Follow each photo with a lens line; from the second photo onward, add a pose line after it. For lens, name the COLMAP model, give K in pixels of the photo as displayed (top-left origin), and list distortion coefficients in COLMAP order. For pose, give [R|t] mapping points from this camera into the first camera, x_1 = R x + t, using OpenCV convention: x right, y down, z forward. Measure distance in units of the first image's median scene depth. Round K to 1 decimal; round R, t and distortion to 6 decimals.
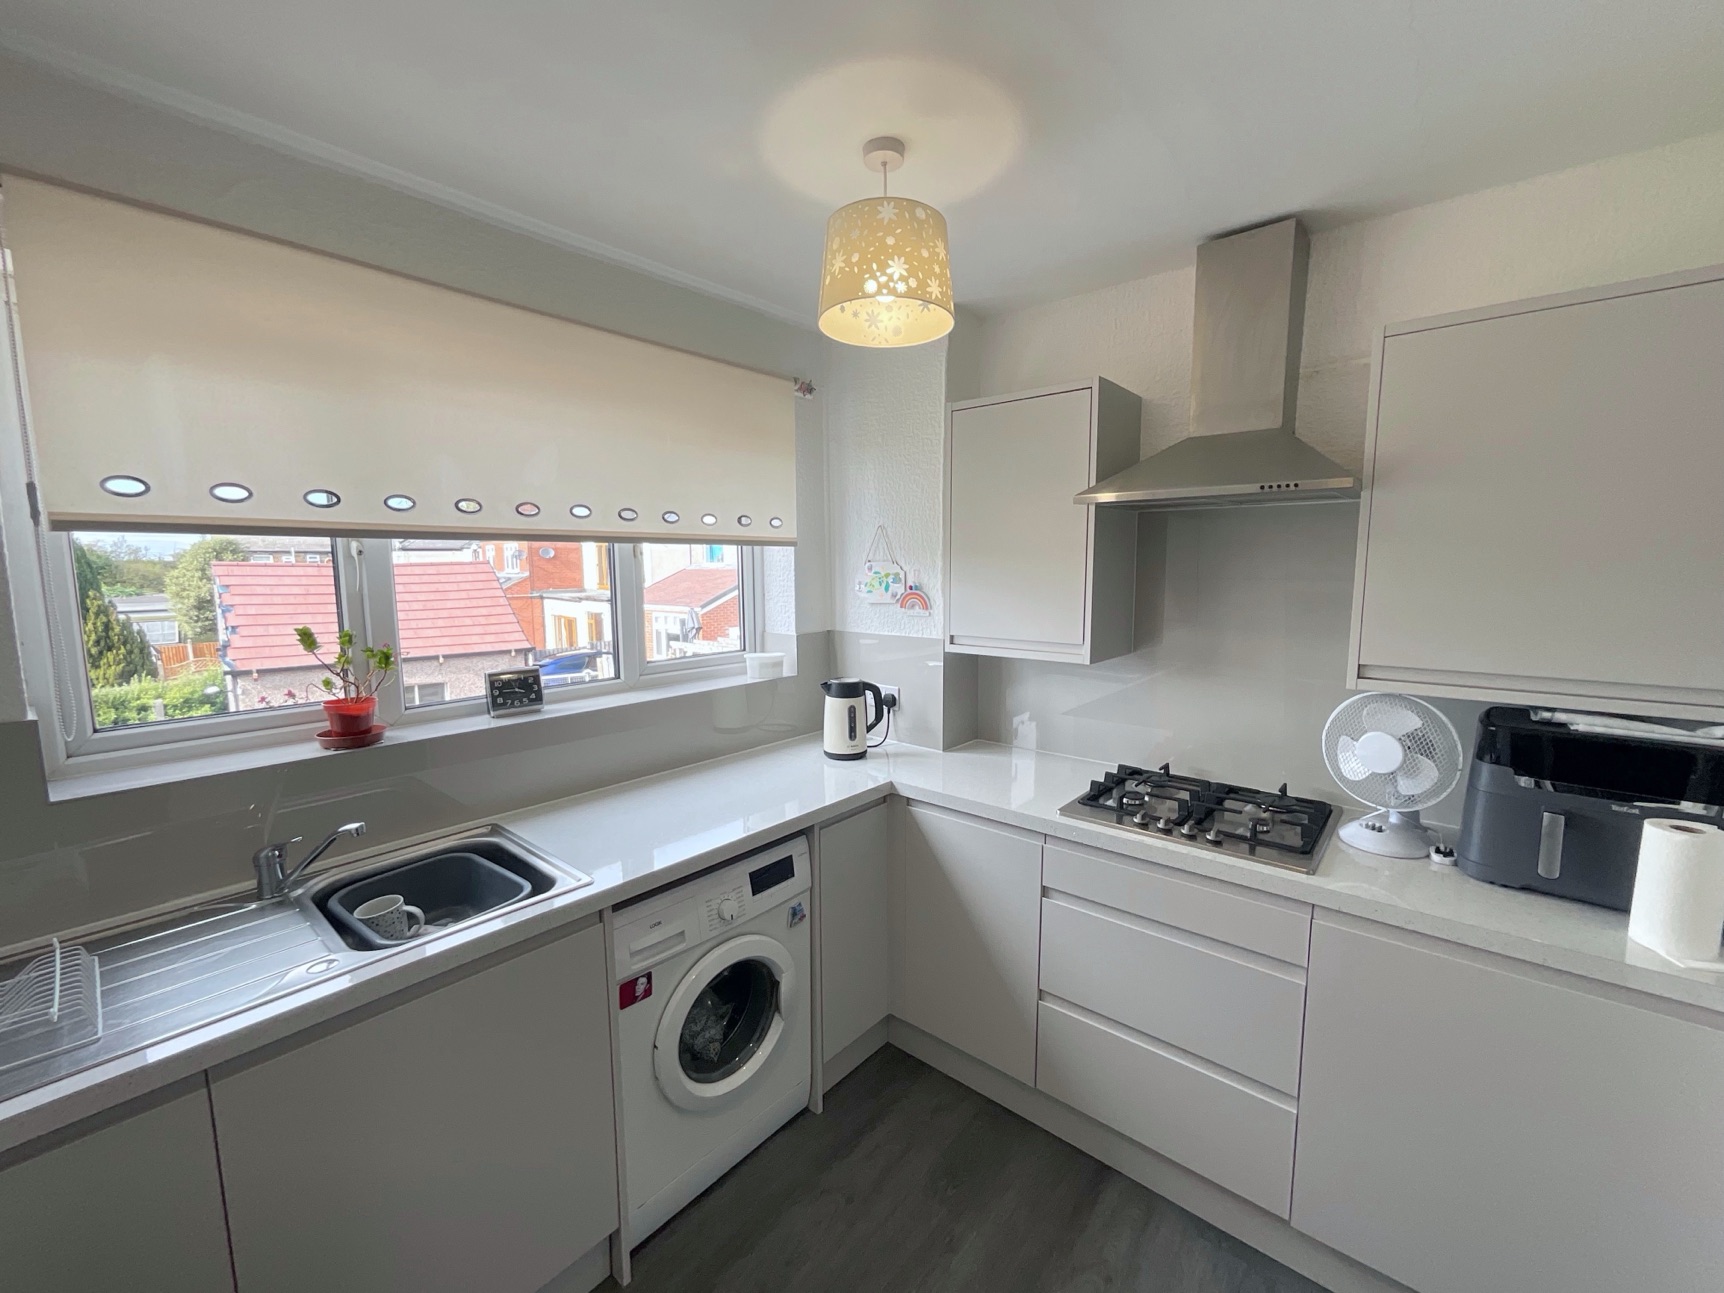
lens RADIAL K [[702.2, 0, 862.3], [0, 702.2, 645.5], [0, 0, 1]] dist [-0.000538, 0.001462]
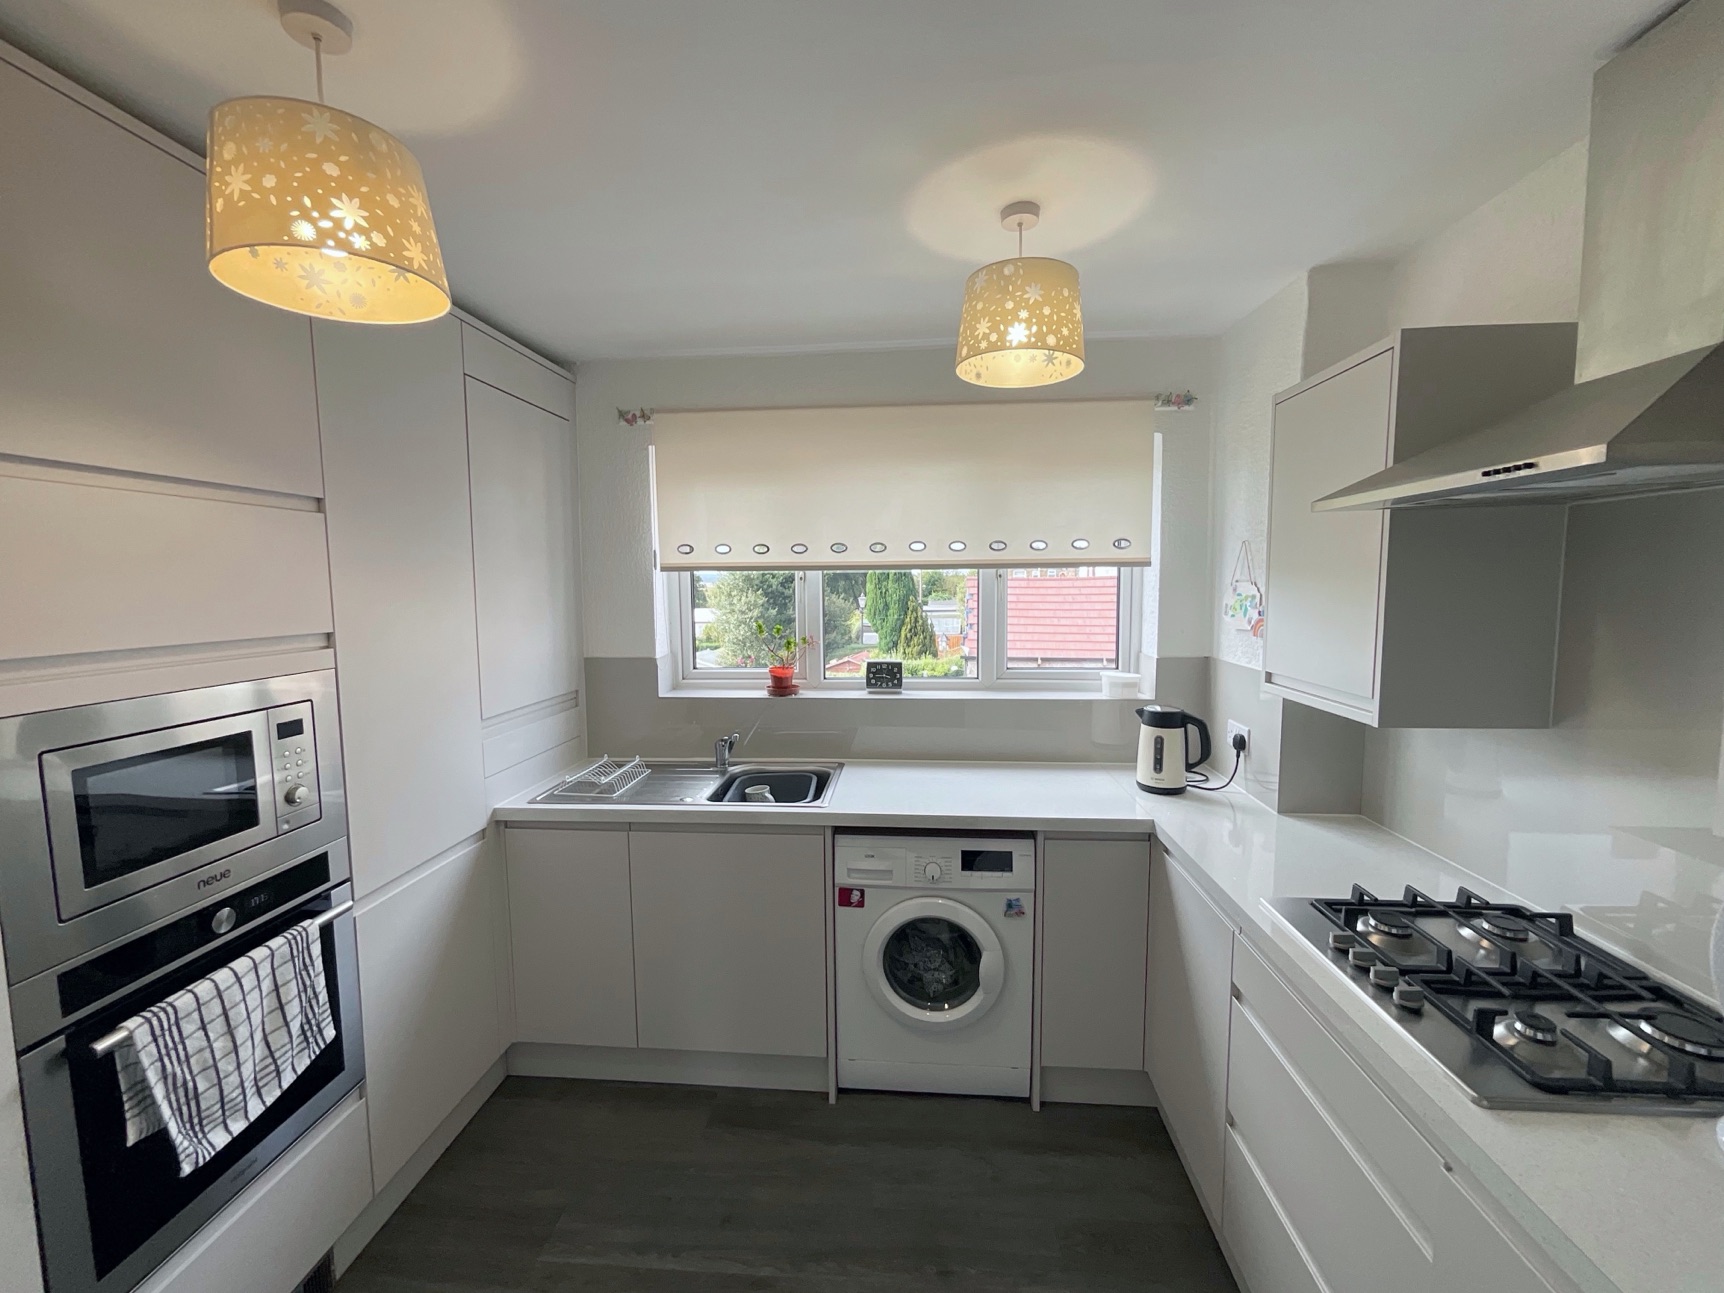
lens RADIAL K [[702.2, 0, 864.2], [0, 702.2, 643.2], [0, 0, 1]] dist [-0.000538, 0.001462]
pose [[0.587865, 0.071404, -0.805801, 0.611323], [-0.088120, 0.995822, 0.023955, -0.031022], [0.804145, 0.056925, 0.591701, 0.145214]]
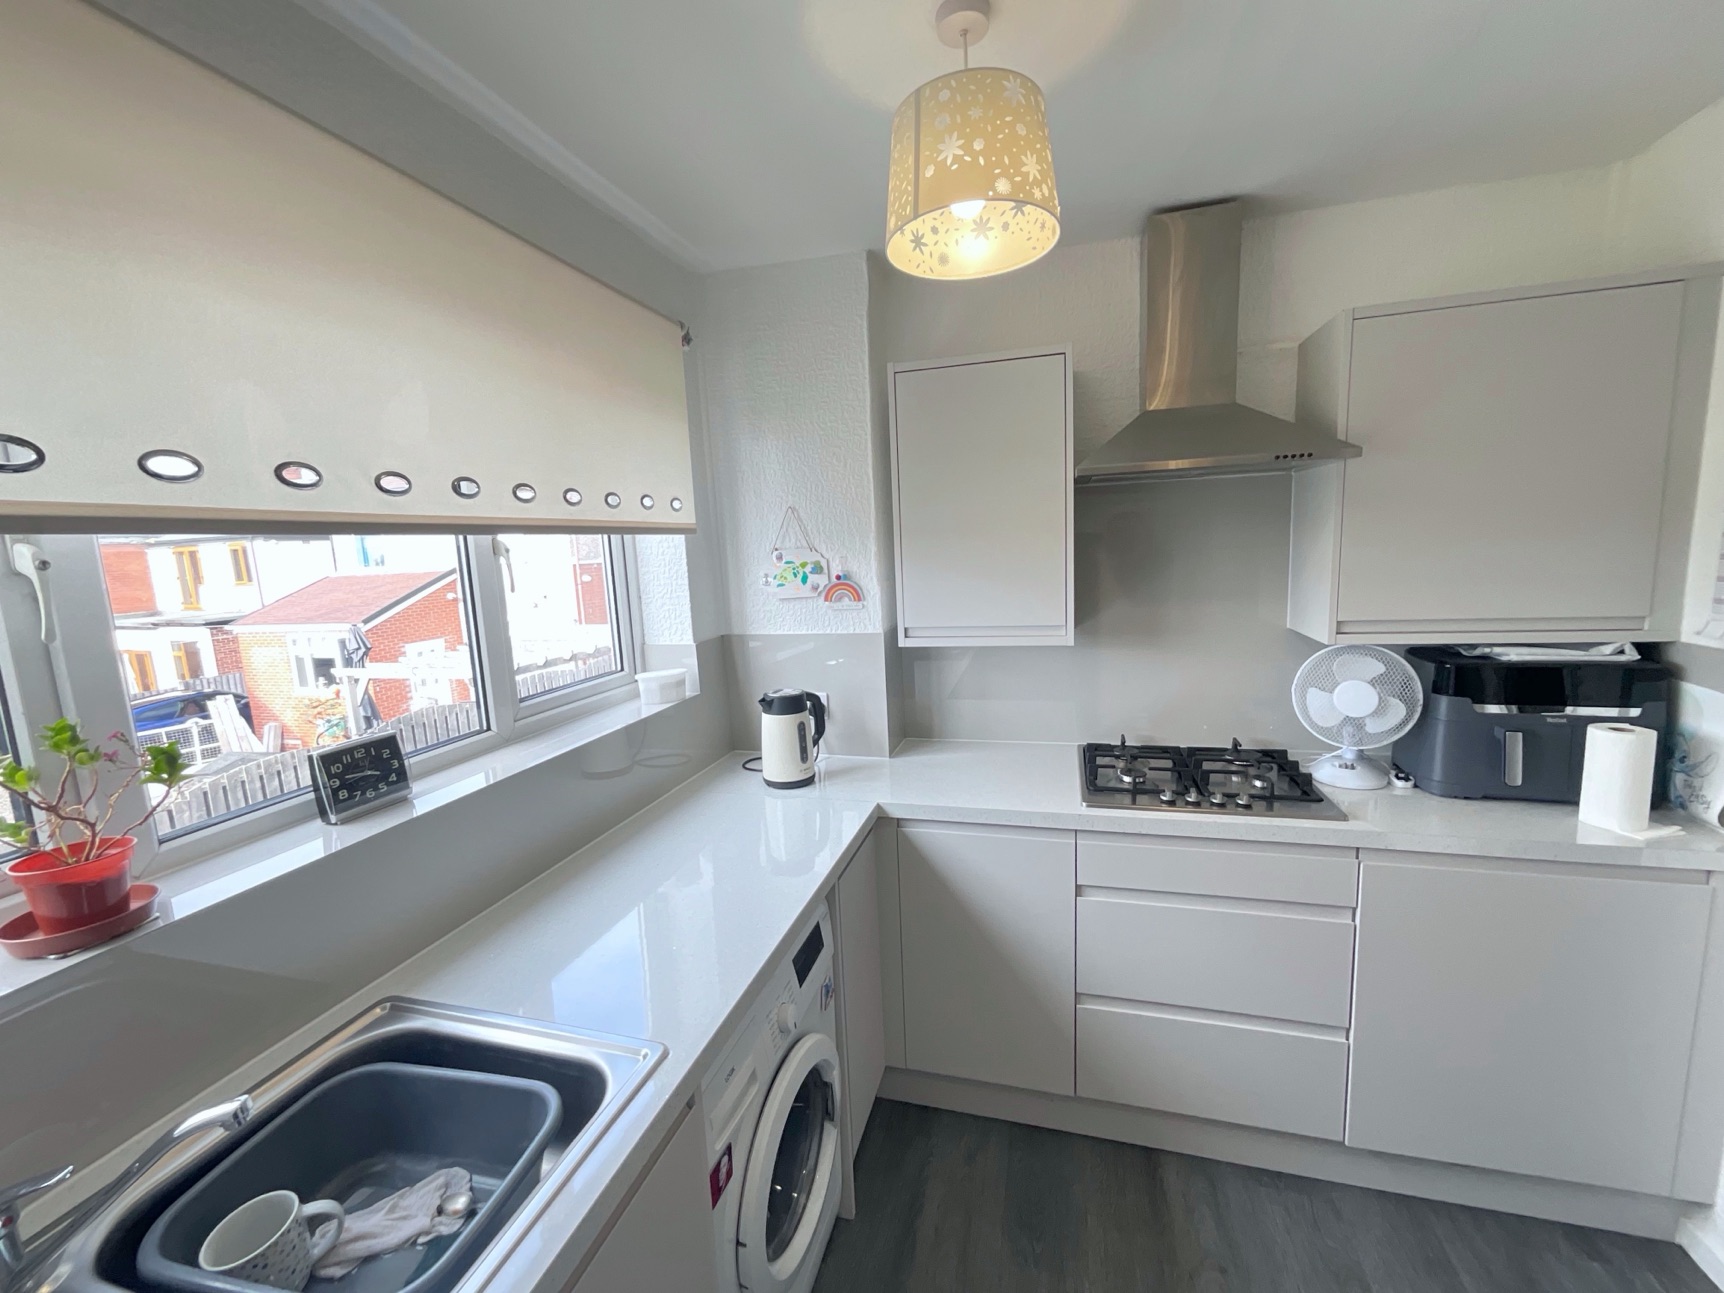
lens RADIAL K [[702.2, 0, 862.9], [0, 702.2, 644.5], [0, 0, 1]] dist [-0.000538, 0.001462]
pose [[0.908309, -0.095429, 0.407269, -0.341429], [0.090097, 0.995409, 0.032301, -0.032079], [-0.408482, 0.007355, 0.912737, 0.249552]]
